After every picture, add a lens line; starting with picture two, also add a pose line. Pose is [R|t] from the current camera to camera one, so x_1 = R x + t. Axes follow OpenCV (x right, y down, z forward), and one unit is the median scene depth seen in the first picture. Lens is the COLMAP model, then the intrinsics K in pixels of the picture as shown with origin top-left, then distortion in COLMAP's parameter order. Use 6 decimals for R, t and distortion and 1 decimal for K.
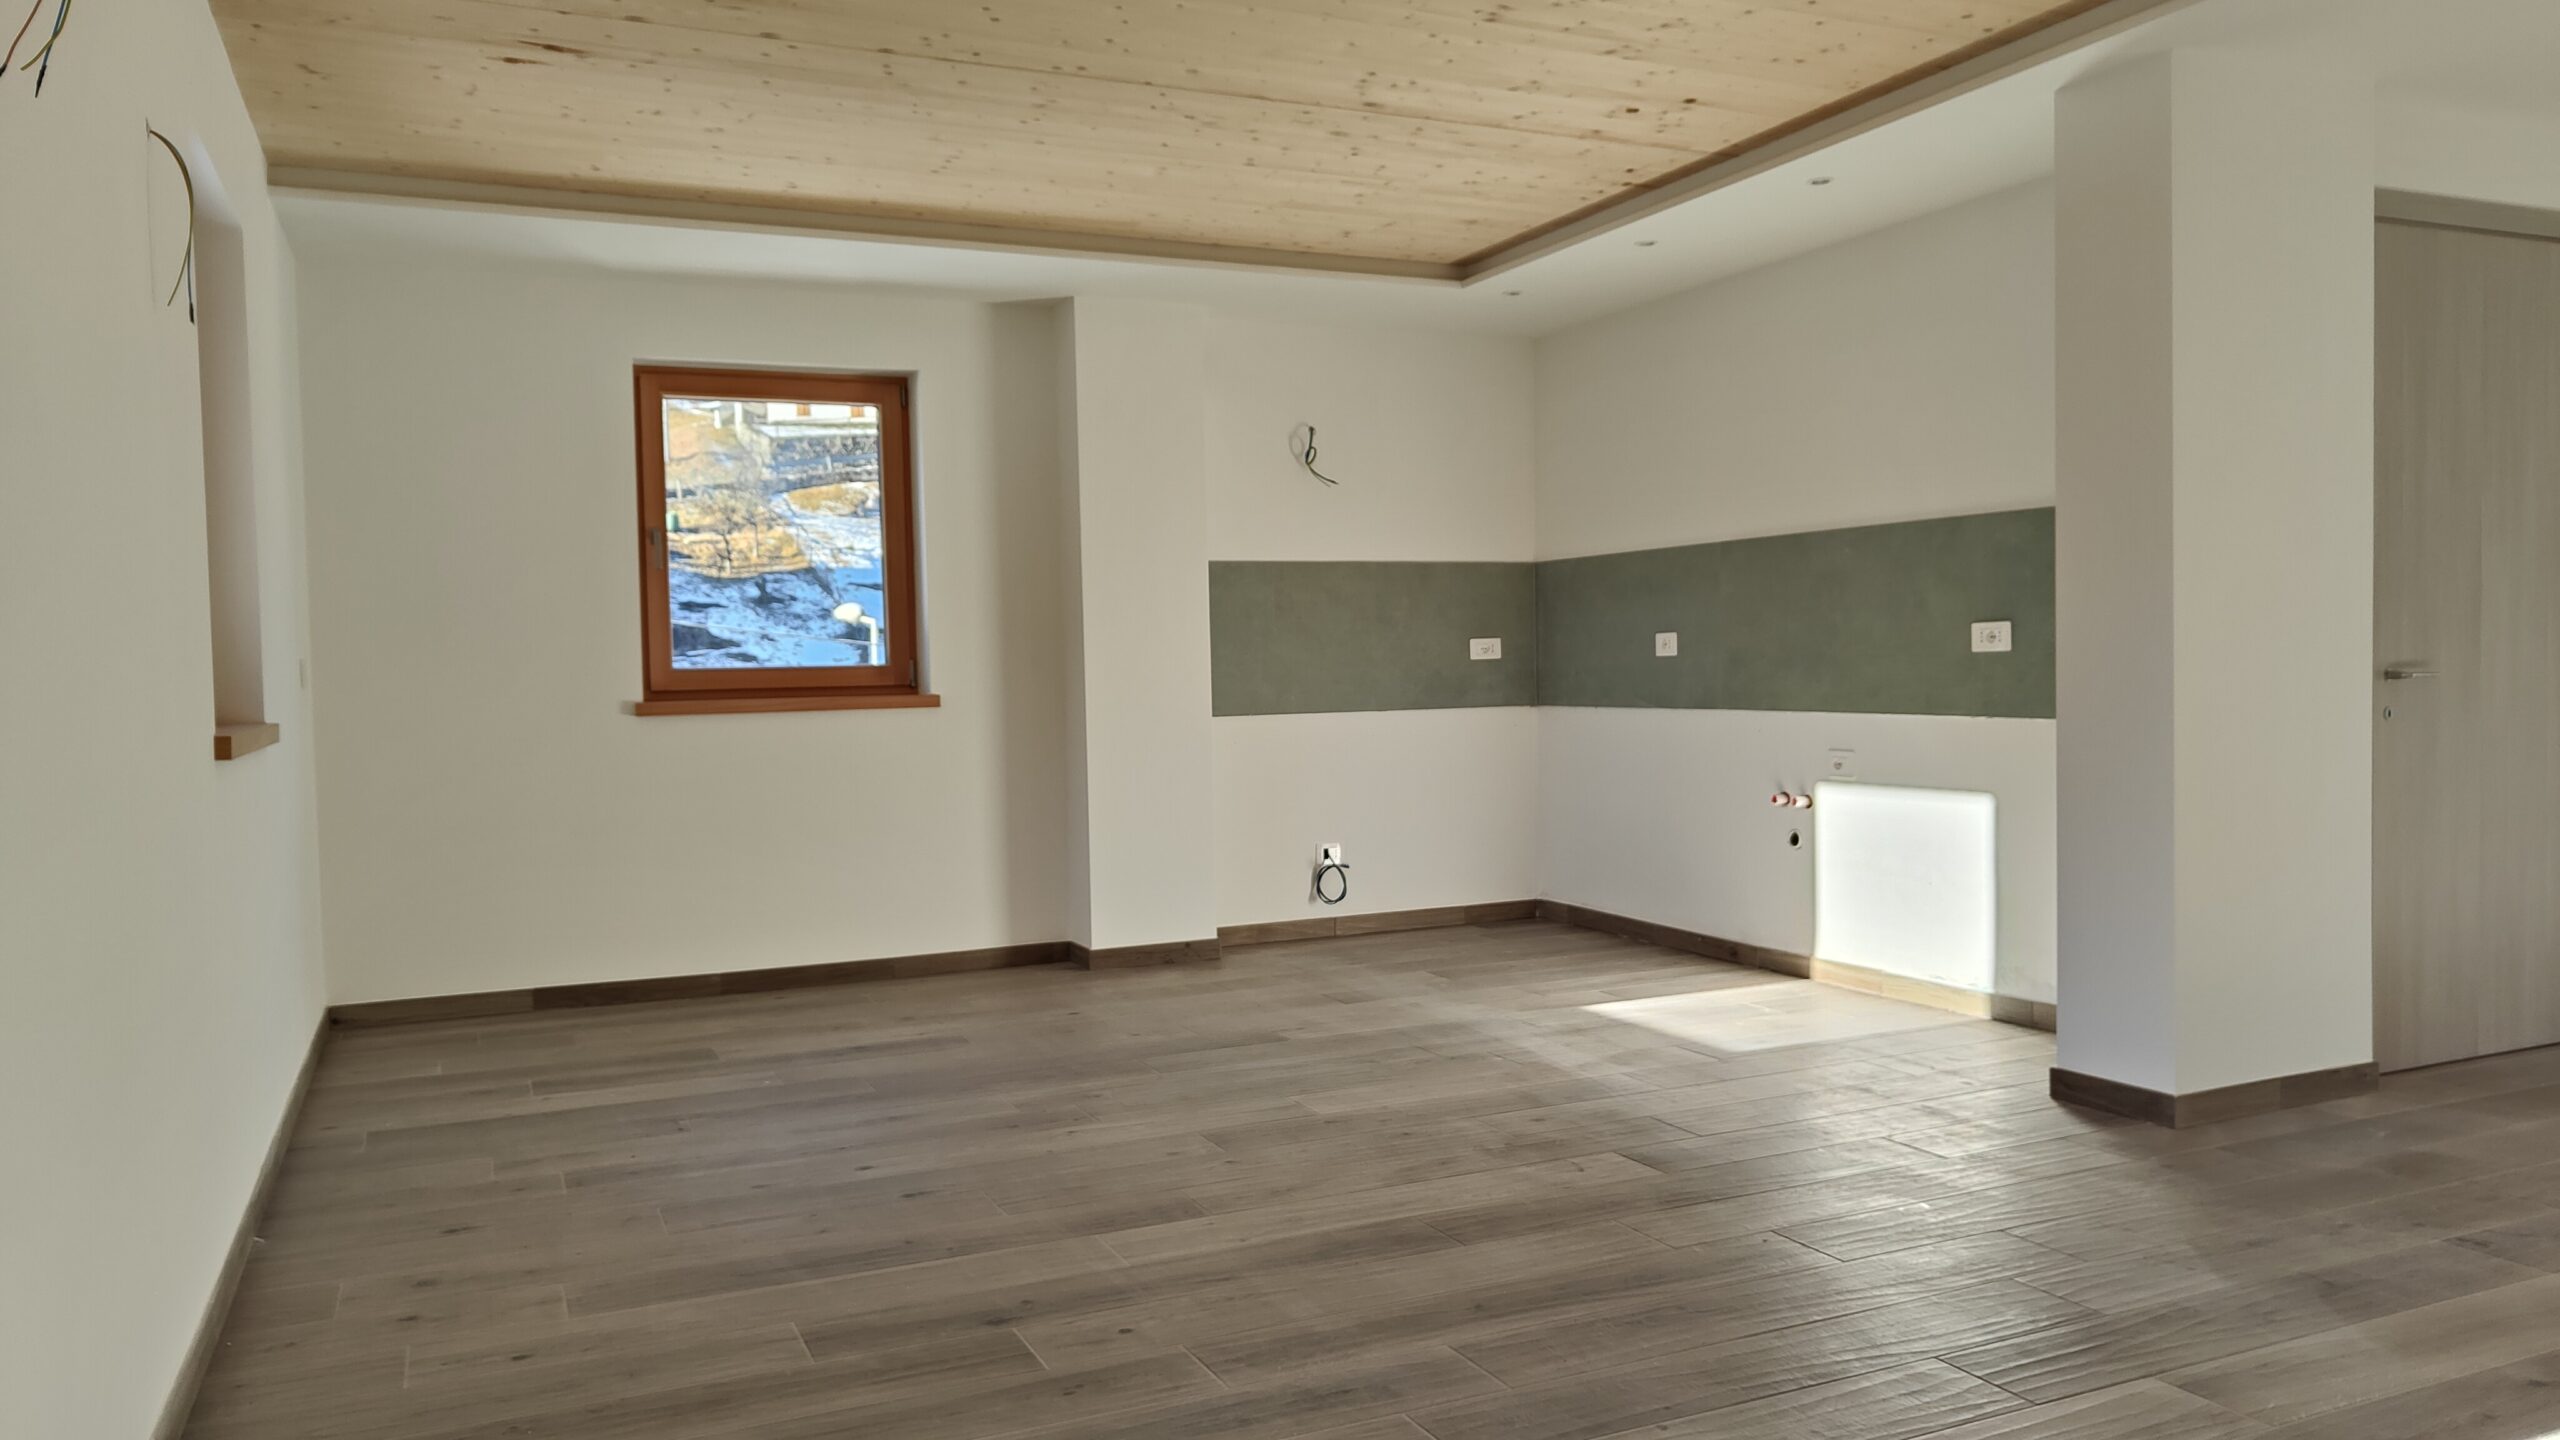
lens RADIAL K [[1790.1, 0, 1268.6], [0, 1790.1, 723.7], [0, 0, 1]] dist [0.004255, -0.002181]
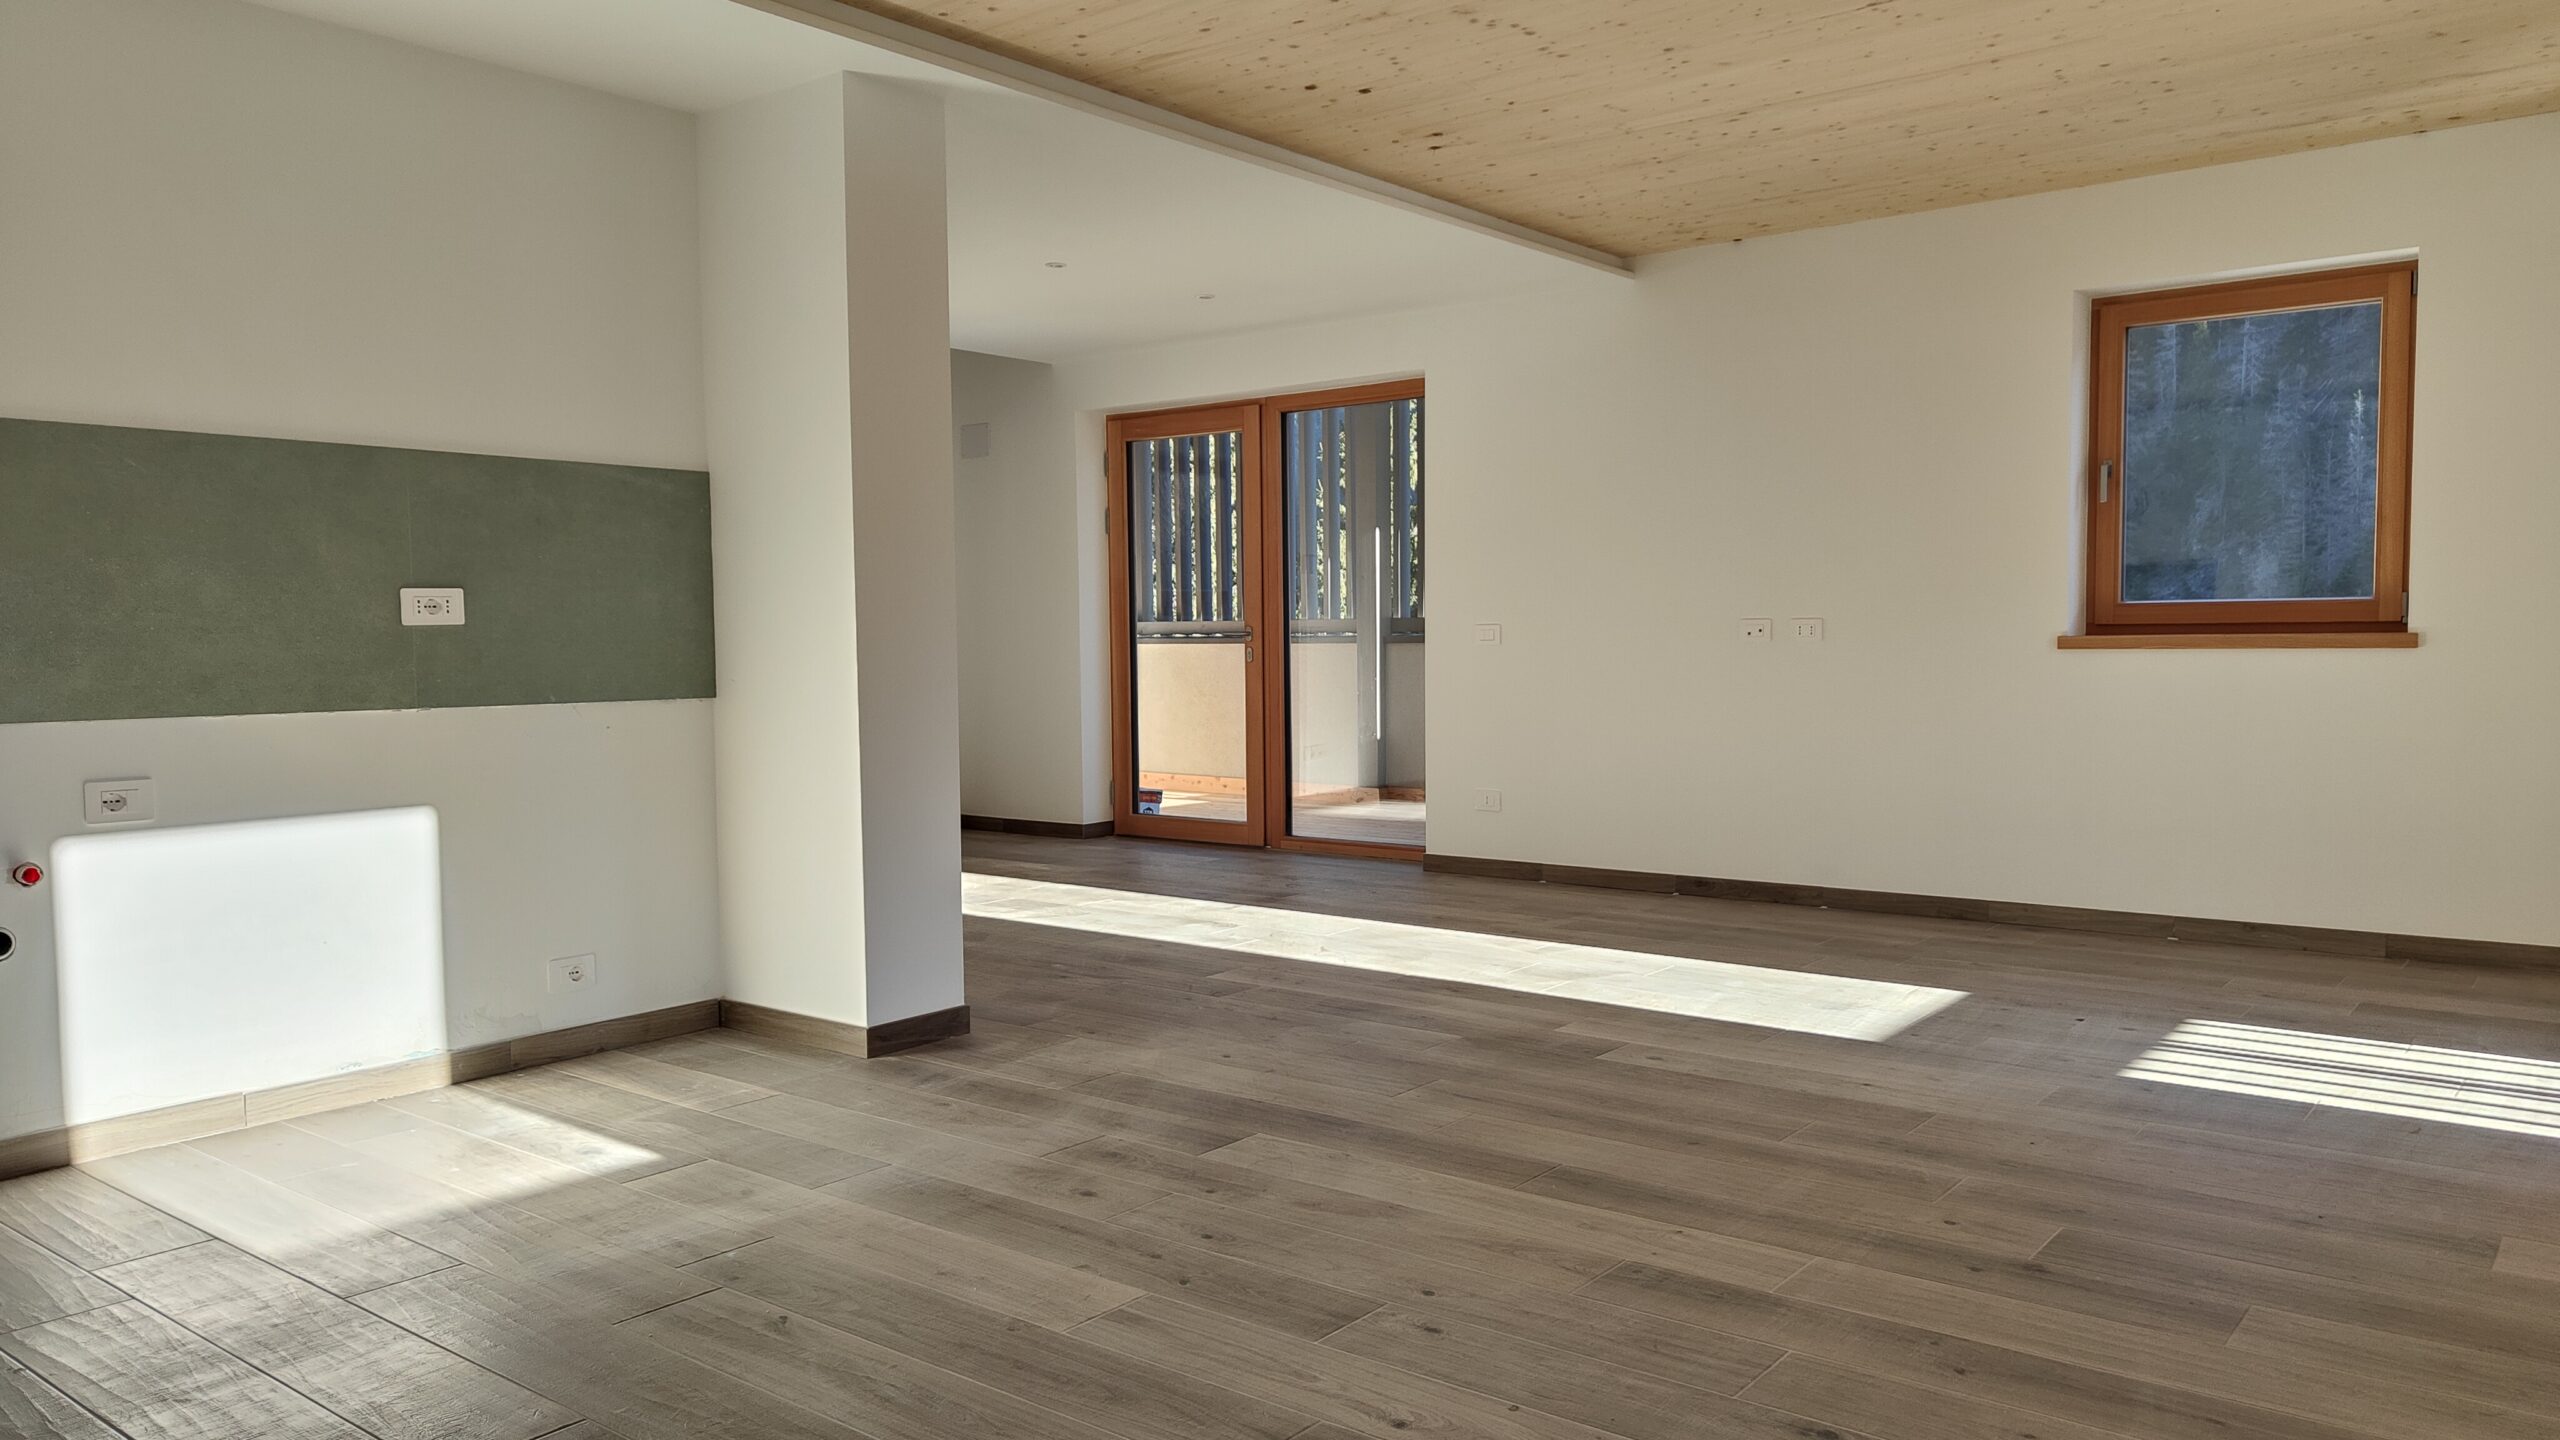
lens RADIAL K [[1790.1, 0, 1268.6], [0, 1790.1, 723.7], [0, 0, 1]] dist [0.004255, -0.002181]
pose [[-0.454851, -0.018265, 0.890380, -0.563802], [0.051297, 0.997592, 0.046669, -0.017310], [-0.889089, 0.066901, -0.452819, 1.227667]]
